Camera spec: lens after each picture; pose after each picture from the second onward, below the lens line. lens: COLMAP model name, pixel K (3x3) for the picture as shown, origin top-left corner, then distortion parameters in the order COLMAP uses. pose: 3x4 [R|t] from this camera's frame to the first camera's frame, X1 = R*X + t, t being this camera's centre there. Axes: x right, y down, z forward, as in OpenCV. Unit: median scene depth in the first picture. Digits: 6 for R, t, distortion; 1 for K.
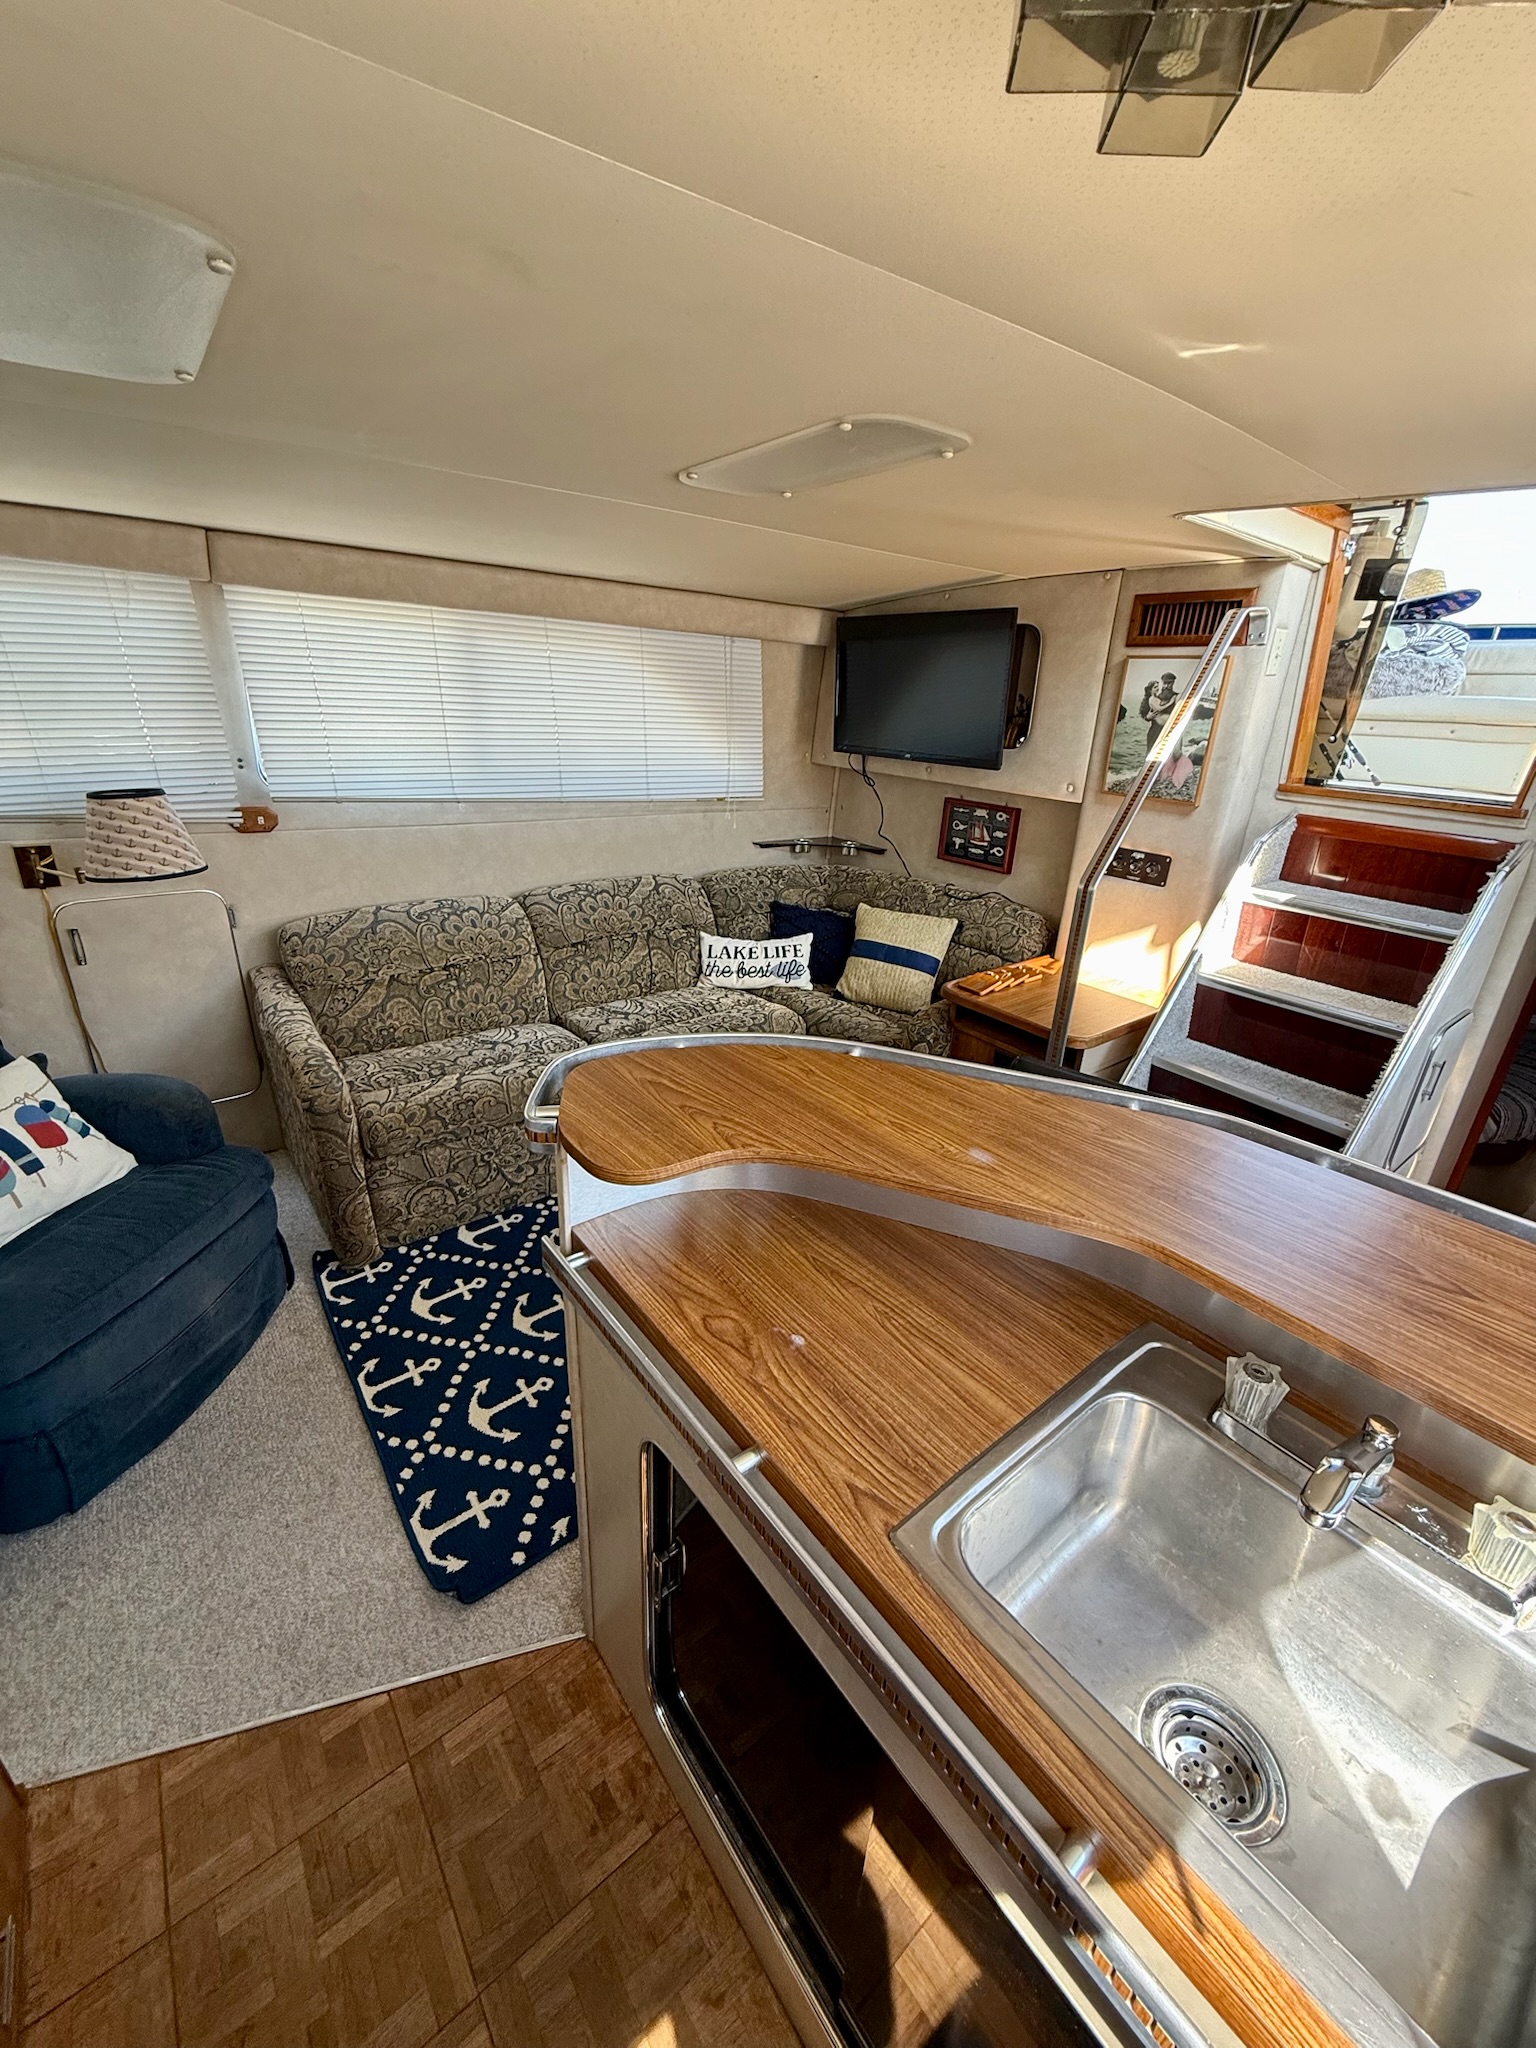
lens RADIAL K [[816.9, 0, 765.9], [0, 816.9, 1018.3], [0, 0, 1]] dist [0.000171, 0.001196]
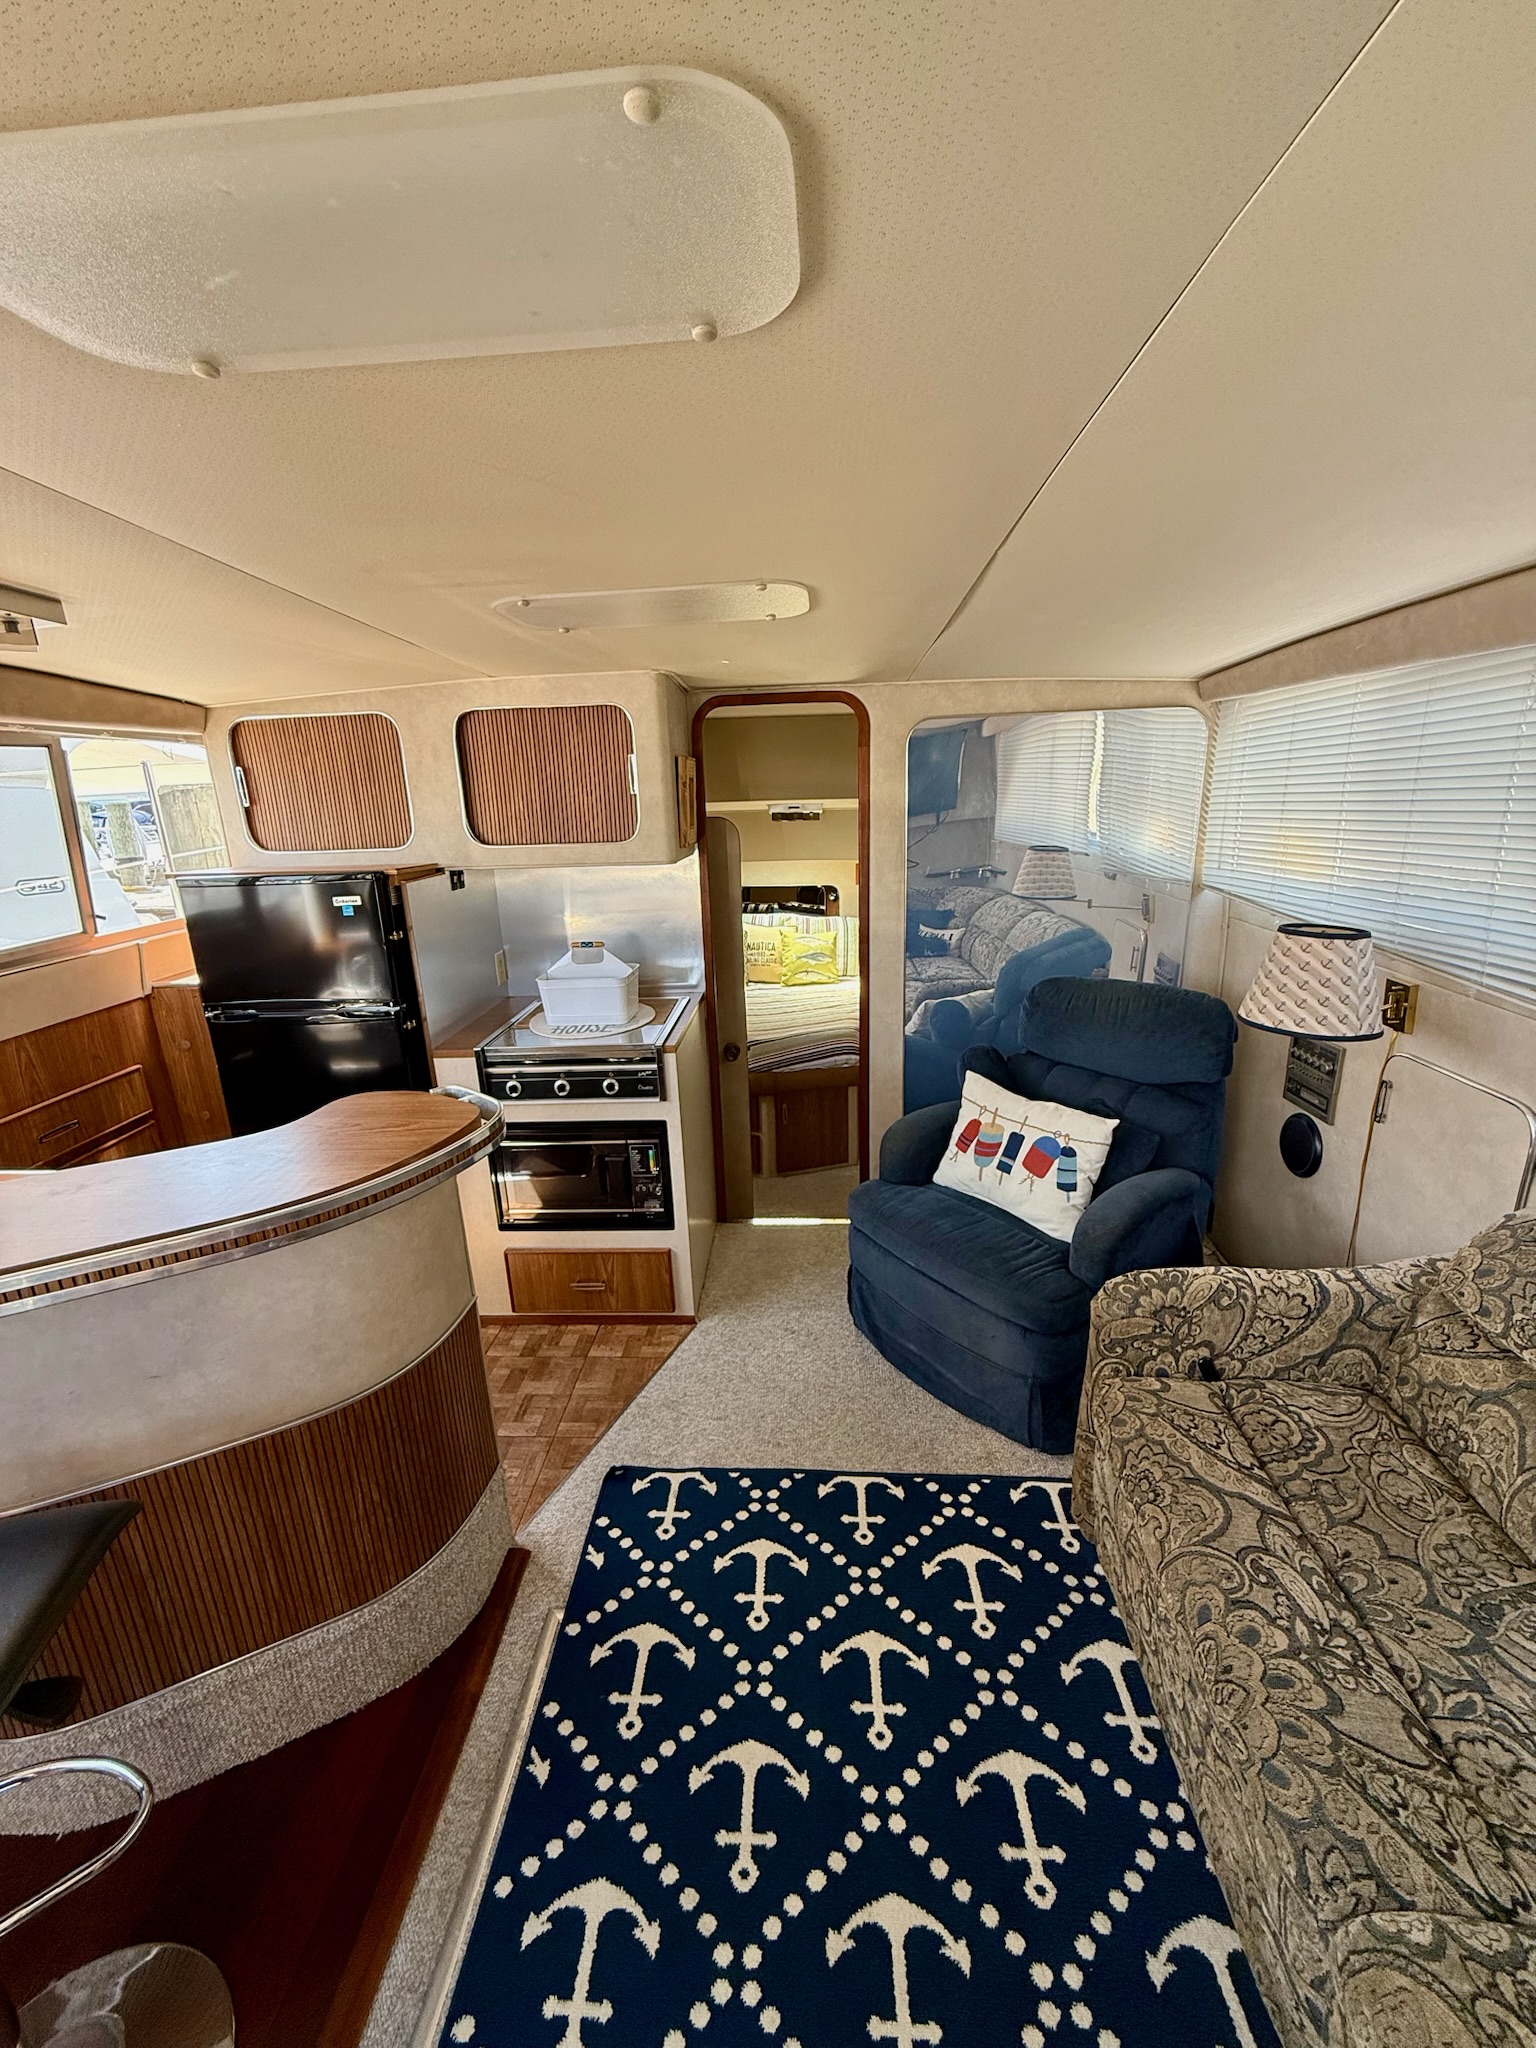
lens RADIAL K [[816.9, 0, 767.4], [0, 816.9, 1013.2], [0, 0, 1]] dist [0.000171, 0.001196]
pose [[-0.660820, 0.180494, -0.728518, 0.158823], [-0.276628, 0.843747, 0.459965, -0.337236], [0.697706, 0.505482, -0.507636, 0.840960]]
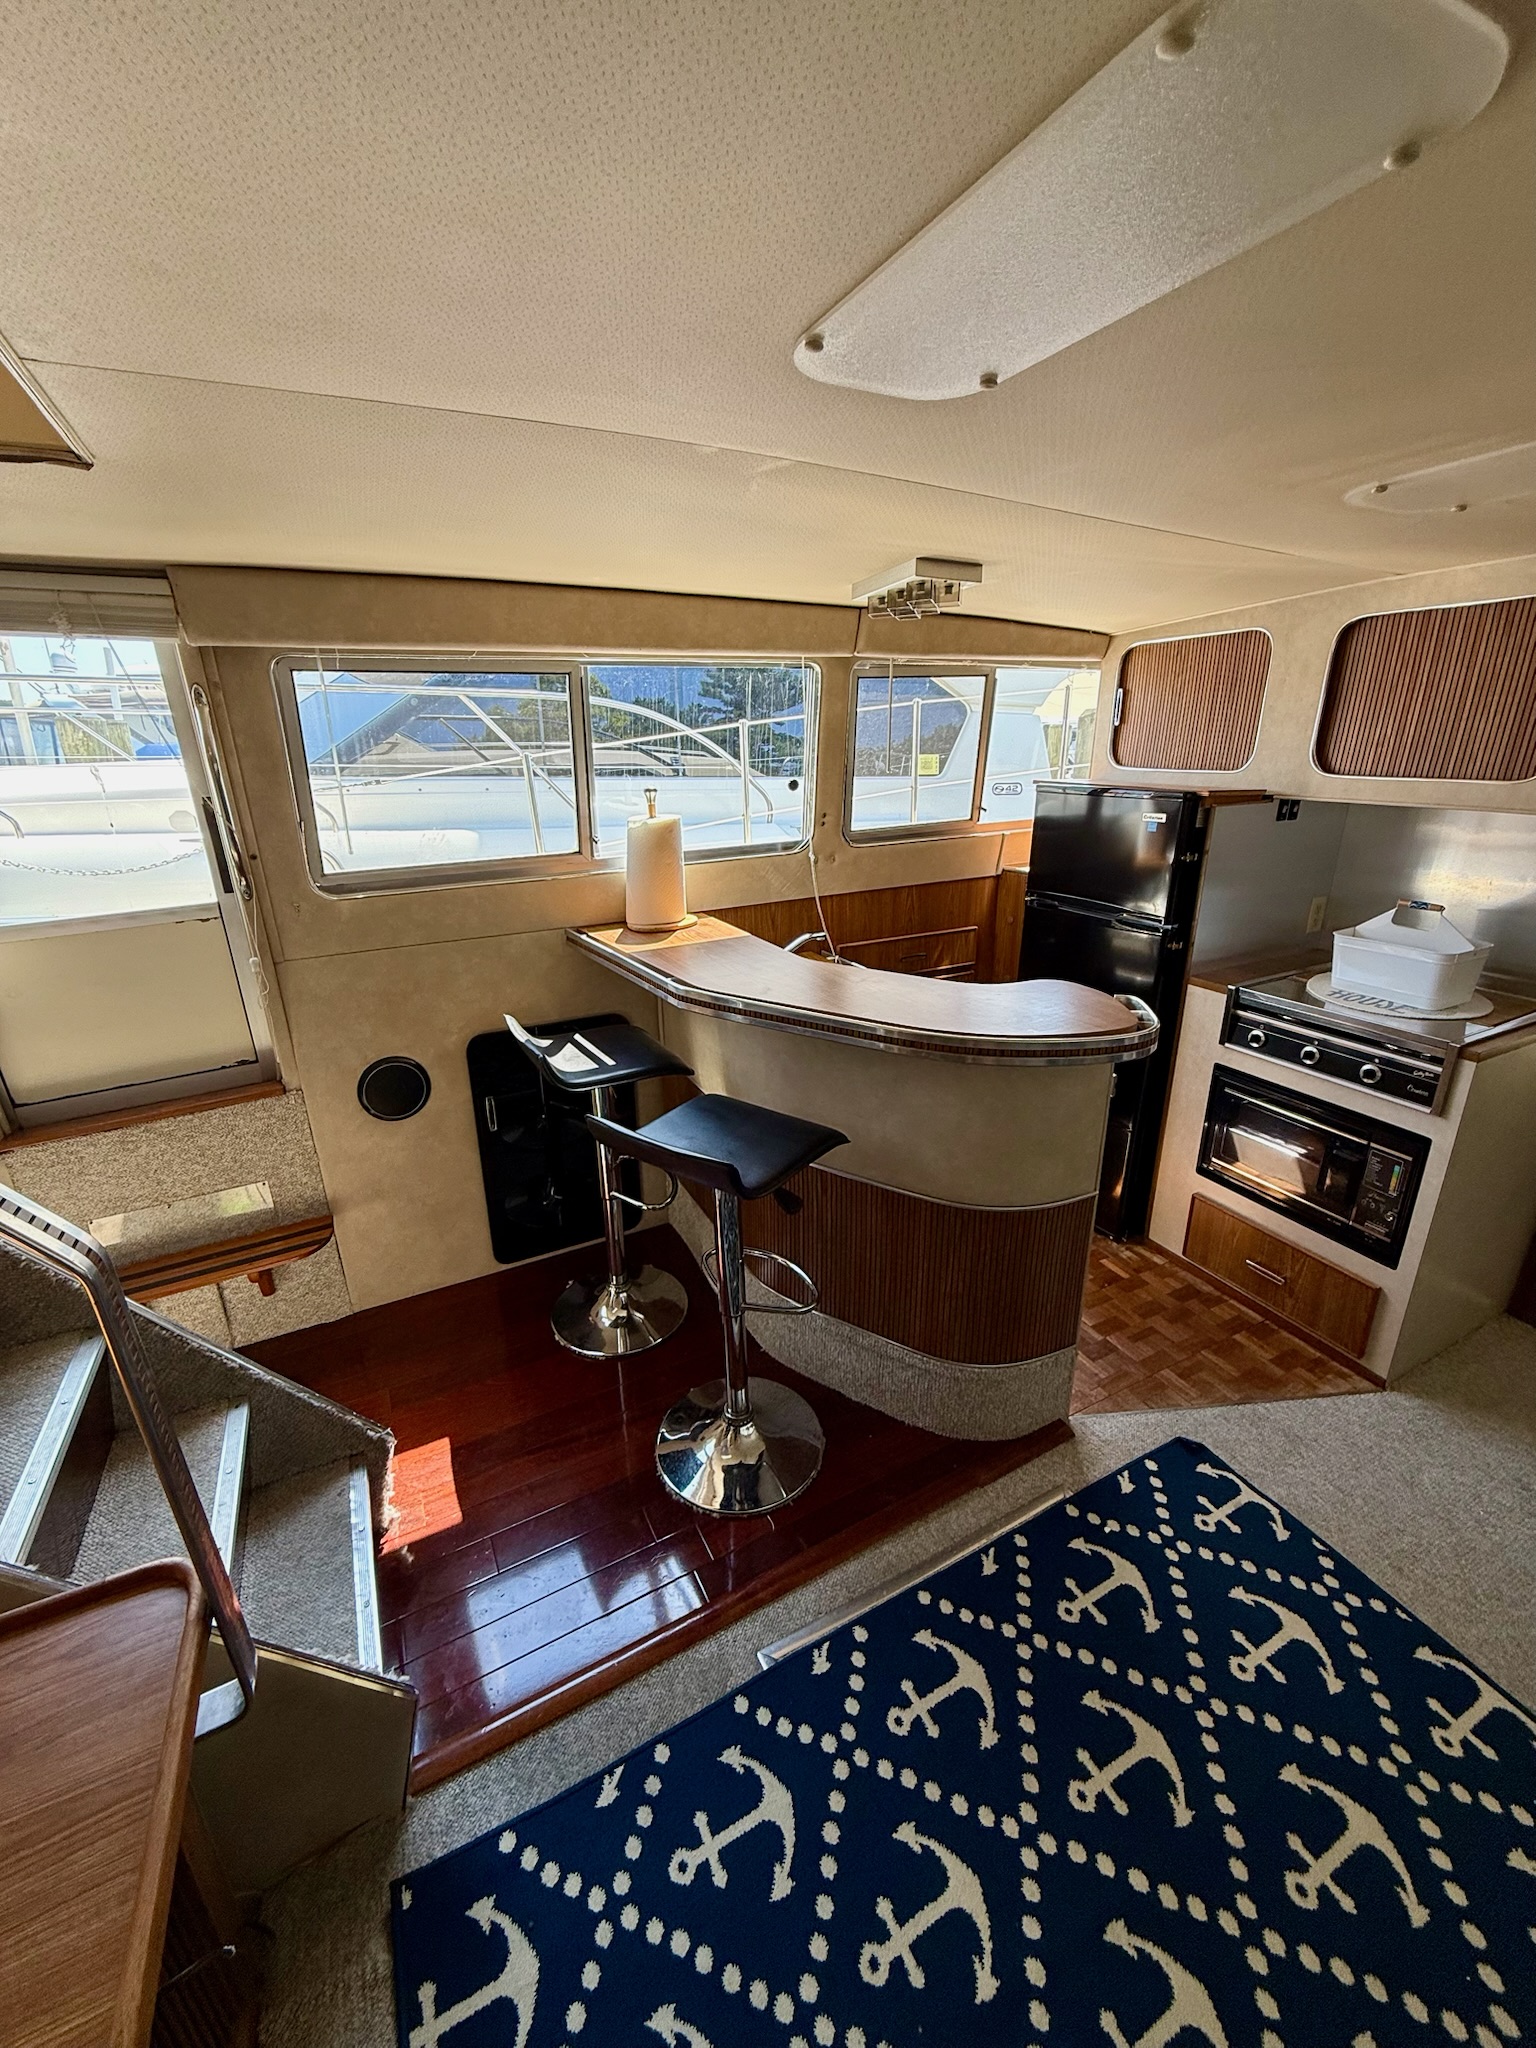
lens RADIAL K [[816.9, 0, 761.9], [0, 816.9, 1019.8], [0, 0, 1]] dist [0.000171, 0.001196]
pose [[-0.979489, -0.091059, 0.179750, 0.054196], [0.051154, 0.750468, 0.658924, -0.372604], [-0.194898, 0.654603, -0.730417, 0.933763]]
